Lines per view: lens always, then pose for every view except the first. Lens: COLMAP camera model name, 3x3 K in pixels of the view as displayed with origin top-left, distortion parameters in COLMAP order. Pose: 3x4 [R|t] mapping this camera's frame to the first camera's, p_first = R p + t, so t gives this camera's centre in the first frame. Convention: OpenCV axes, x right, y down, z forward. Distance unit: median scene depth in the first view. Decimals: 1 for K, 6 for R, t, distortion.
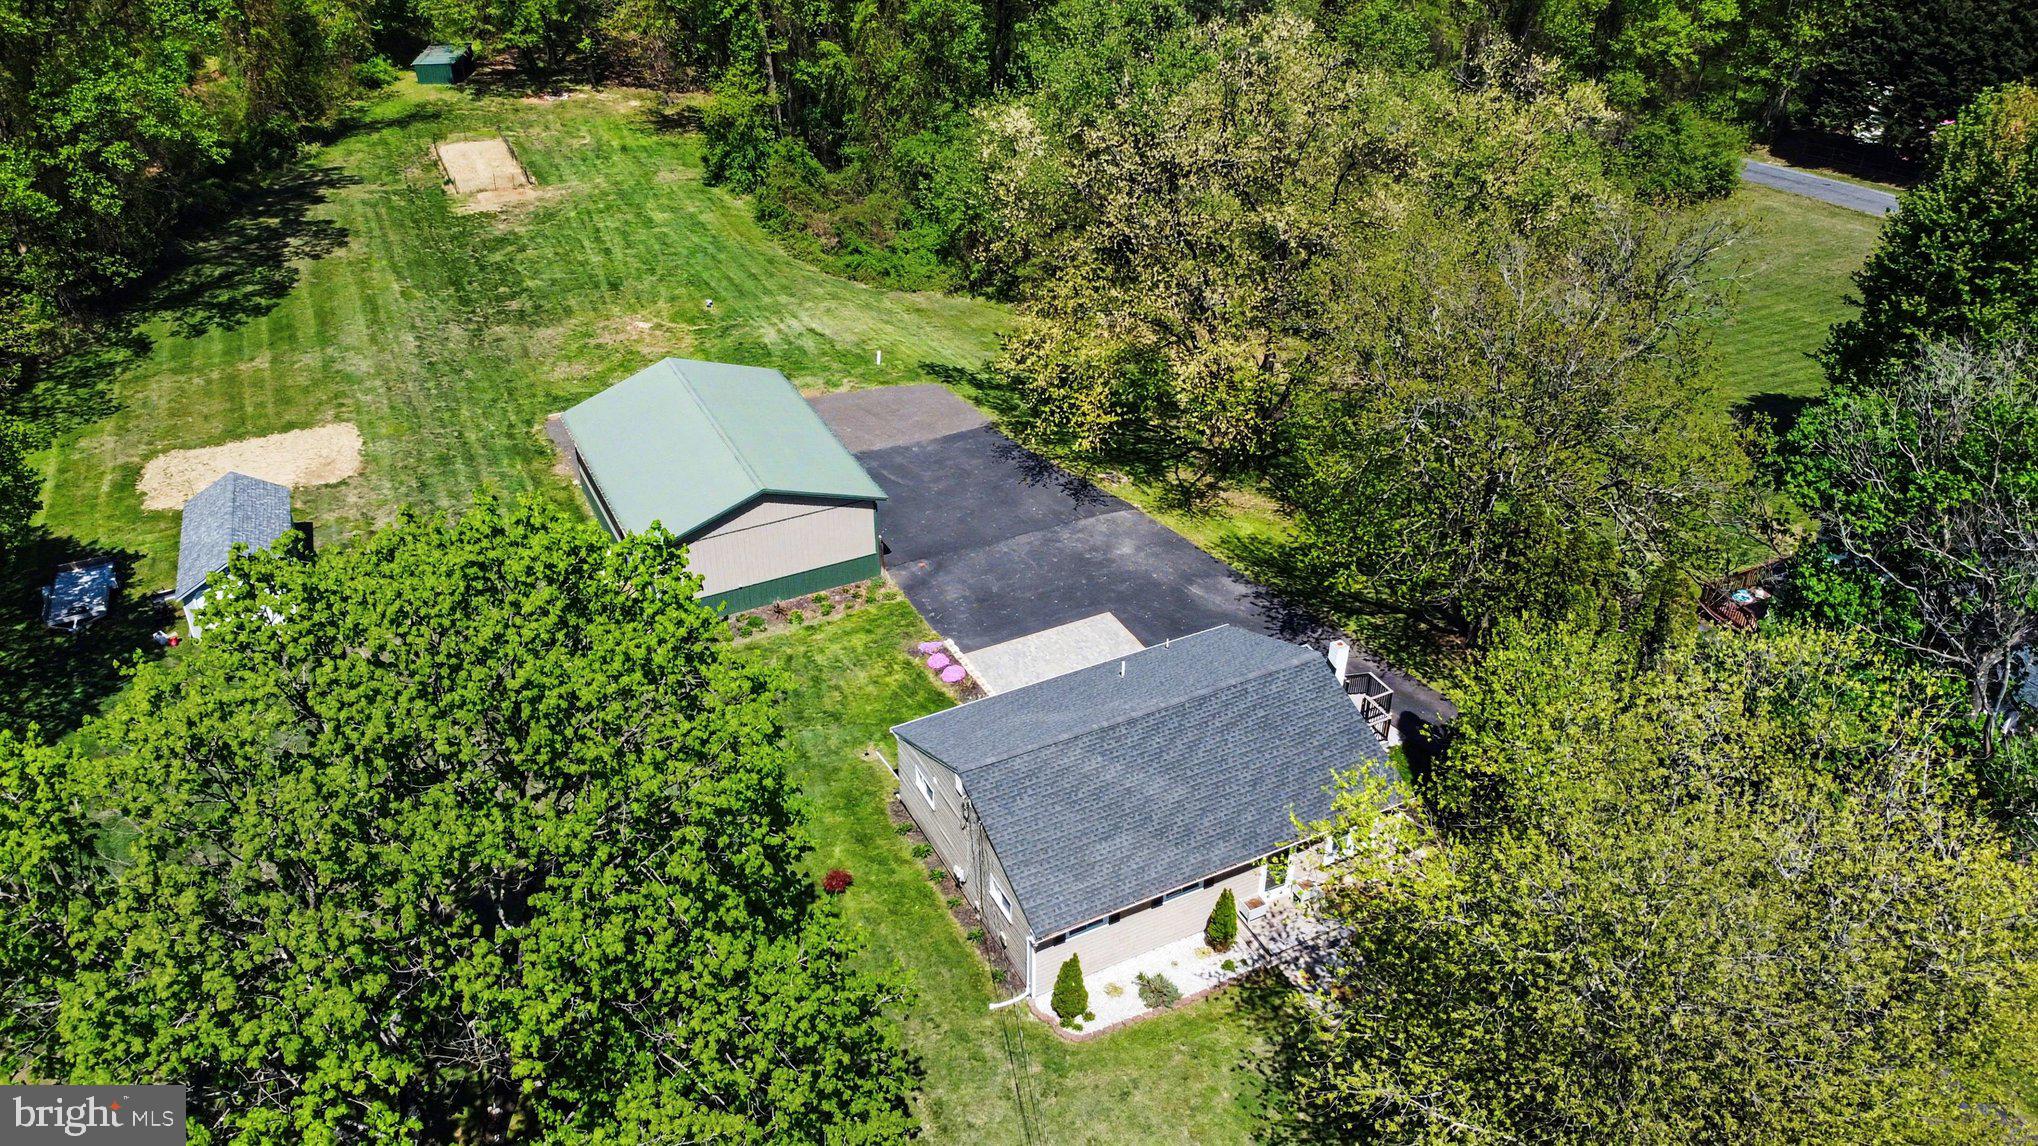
lens RADIAL K [[1546.9, 0, 998.8], [0, 1546.9, 600.9], [0, 0, 1]] dist [-0.000421, 0.005712]
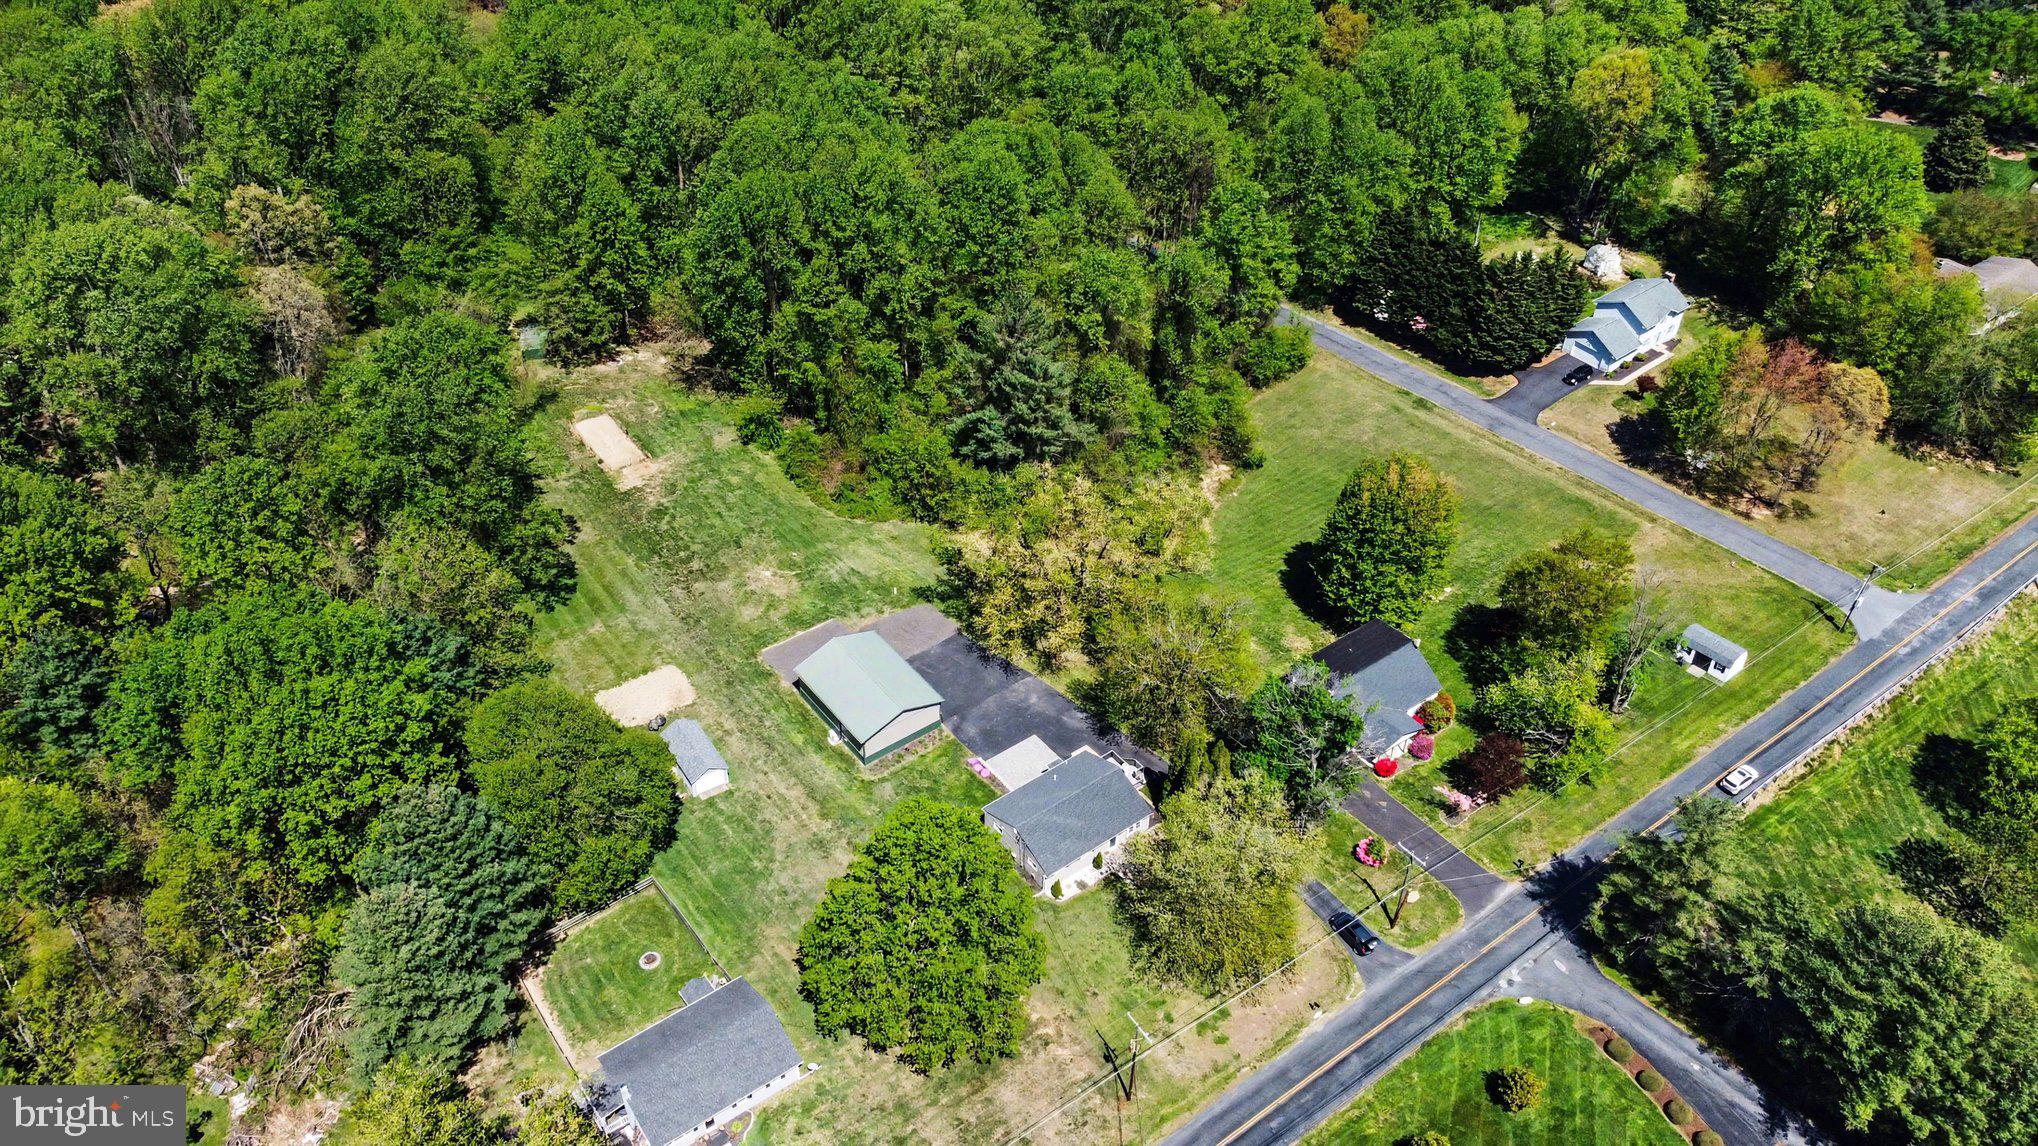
lens RADIAL K [[1575.6, 0, 1019.0], [0, 1575.6, 573.0], [0, 0, 1]] dist [0.006945, -0.003720]
pose [[0.979665, -0.109504, 0.168124, -0.295851], [0.088977, 0.988142, 0.125132, -0.476105], [-0.179833, -0.107628, 0.977791, -1.247256]]
